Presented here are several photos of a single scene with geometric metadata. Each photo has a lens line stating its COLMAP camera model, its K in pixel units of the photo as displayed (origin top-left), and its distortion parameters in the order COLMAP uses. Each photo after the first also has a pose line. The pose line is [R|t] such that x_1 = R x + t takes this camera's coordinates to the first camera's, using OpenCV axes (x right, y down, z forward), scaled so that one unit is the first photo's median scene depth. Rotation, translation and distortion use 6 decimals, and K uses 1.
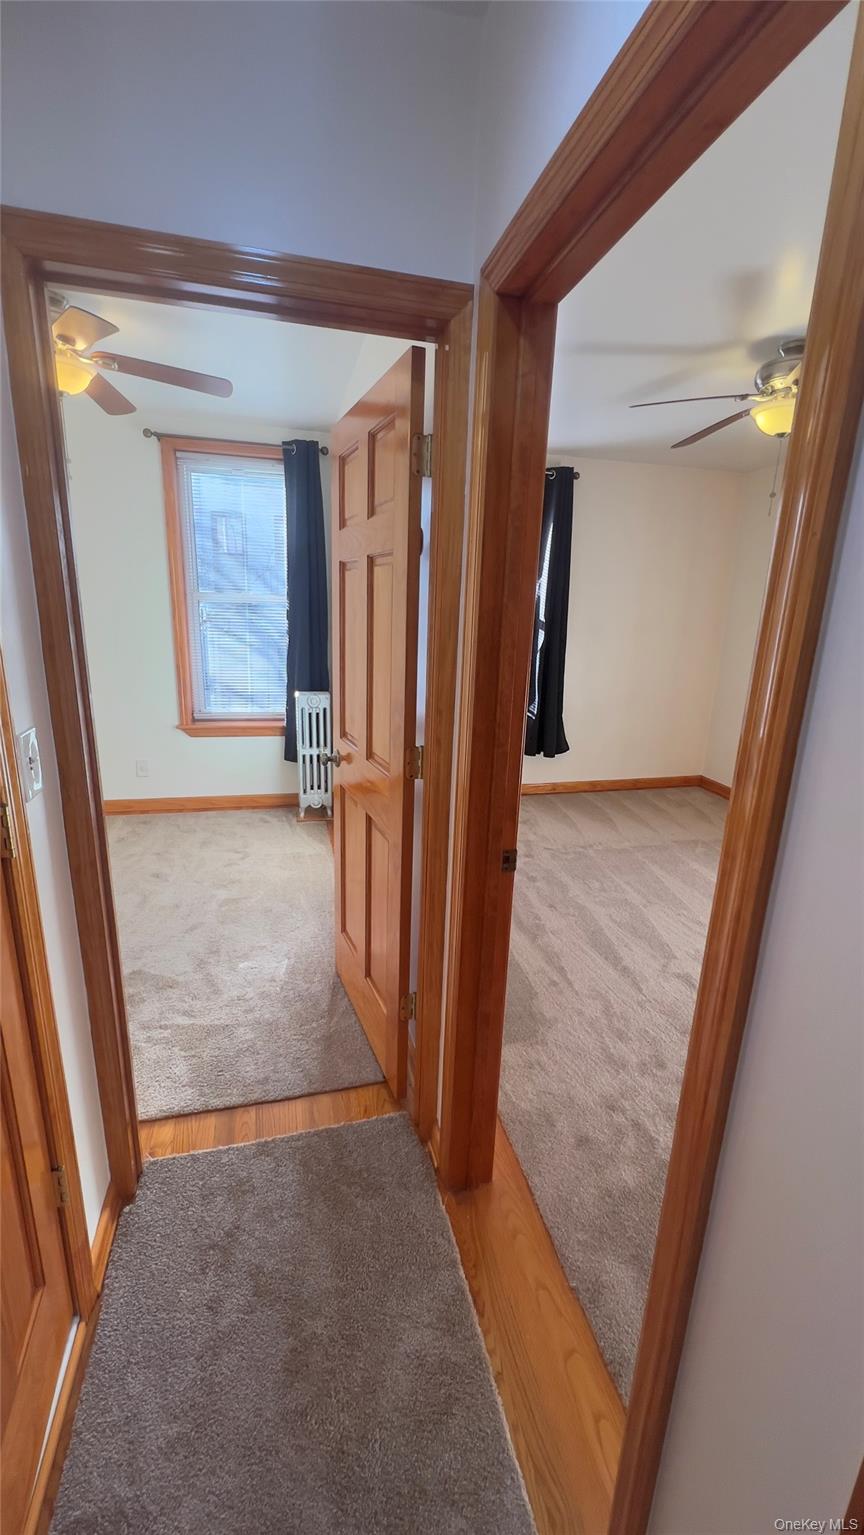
lens RADIAL K [[613.2, 0, 436.3], [0, 613.2, 769.1], [0, 0, 1]] dist [-0.001483, -0.000142]
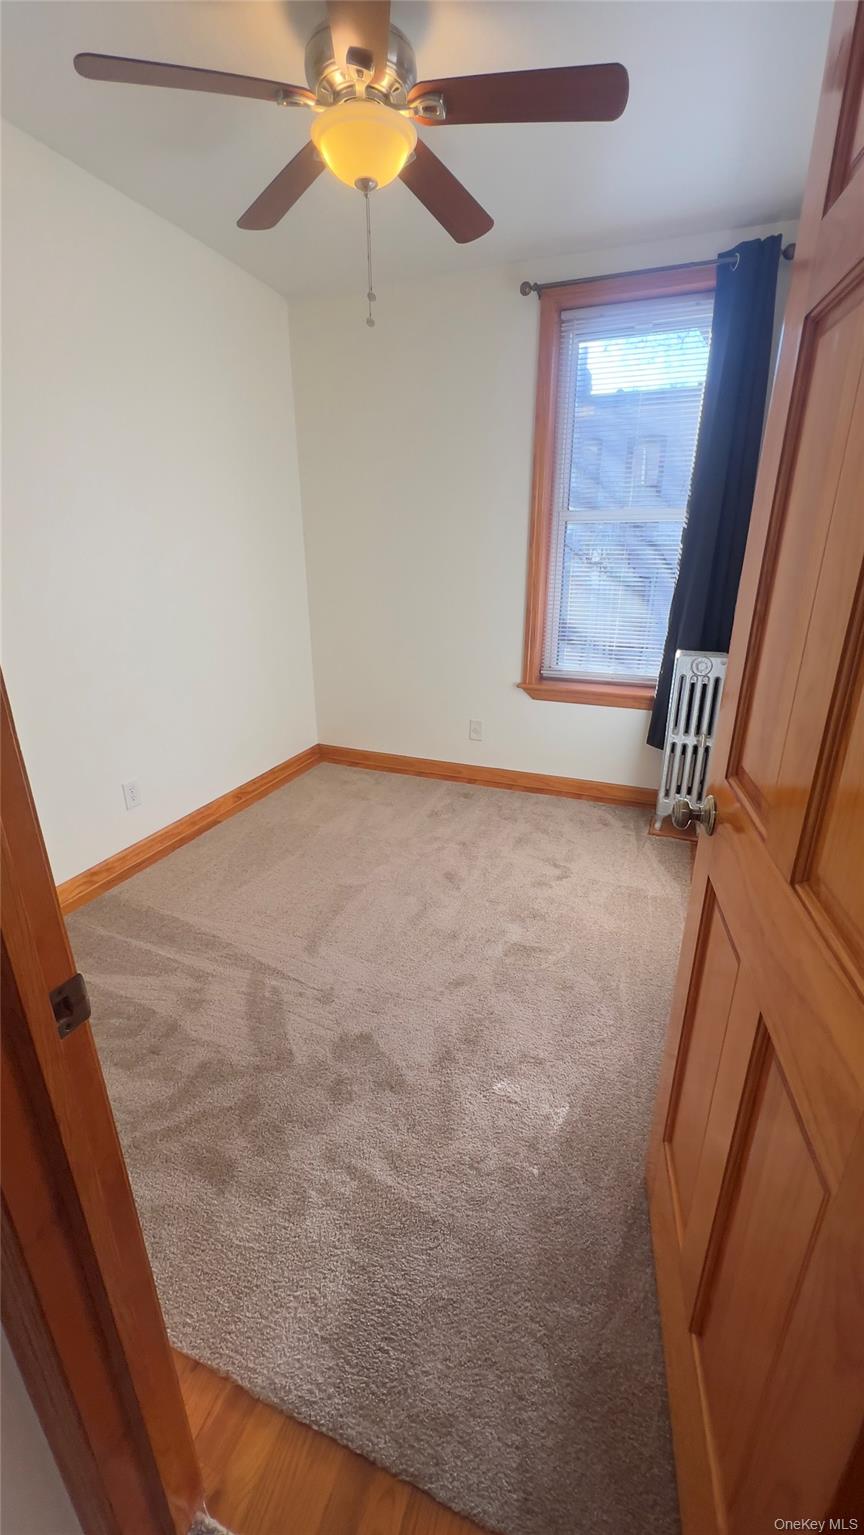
lens RADIAL K [[611.7, 0, 434.7], [0, 611.7, 768.4], [0, 0, 1]] dist [-0.001412, -0.000214]
pose [[0.811828, 0.166184, -0.559748, -0.046663], [-0.119772, 0.985653, 0.118921, -0.047145], [0.571480, -0.029502, 0.820086, 0.296365]]
